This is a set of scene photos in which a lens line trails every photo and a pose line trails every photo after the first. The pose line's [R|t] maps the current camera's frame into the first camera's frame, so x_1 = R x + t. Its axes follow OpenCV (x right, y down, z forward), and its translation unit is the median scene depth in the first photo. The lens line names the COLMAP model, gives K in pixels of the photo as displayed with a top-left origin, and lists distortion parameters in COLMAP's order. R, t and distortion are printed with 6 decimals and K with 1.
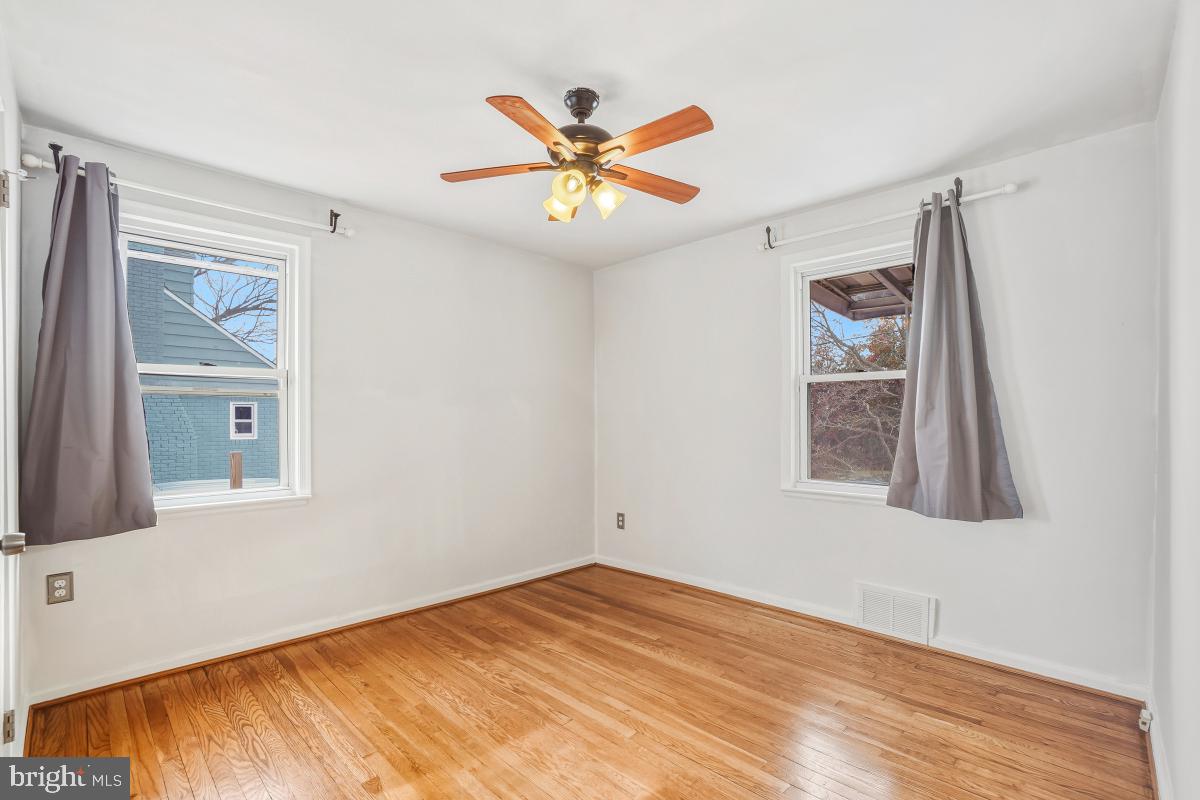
lens RADIAL K [[526.7, 0, 600.0], [0, 526.7, 400.0], [0, 0, 1]] dist [-0.000538, 0.000146]
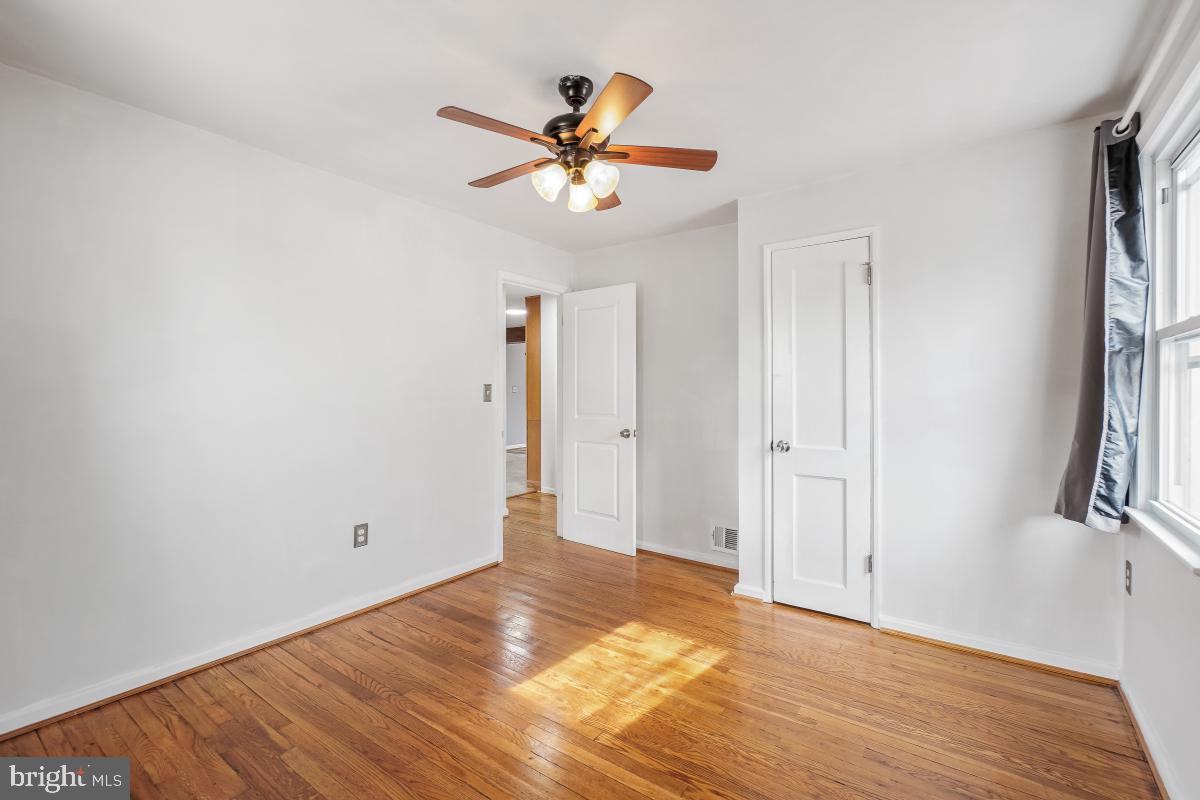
lens RADIAL K [[526.7, 0, 600.0], [0, 526.7, 400.0], [0, 0, 1]] dist [-0.000538, 0.000146]
pose [[-0.988447, 0.004178, -0.151511, 0.073373], [0.006321, 0.999887, -0.013668, 0.044321], [0.151437, -0.014468, -0.988361, 1.973690]]
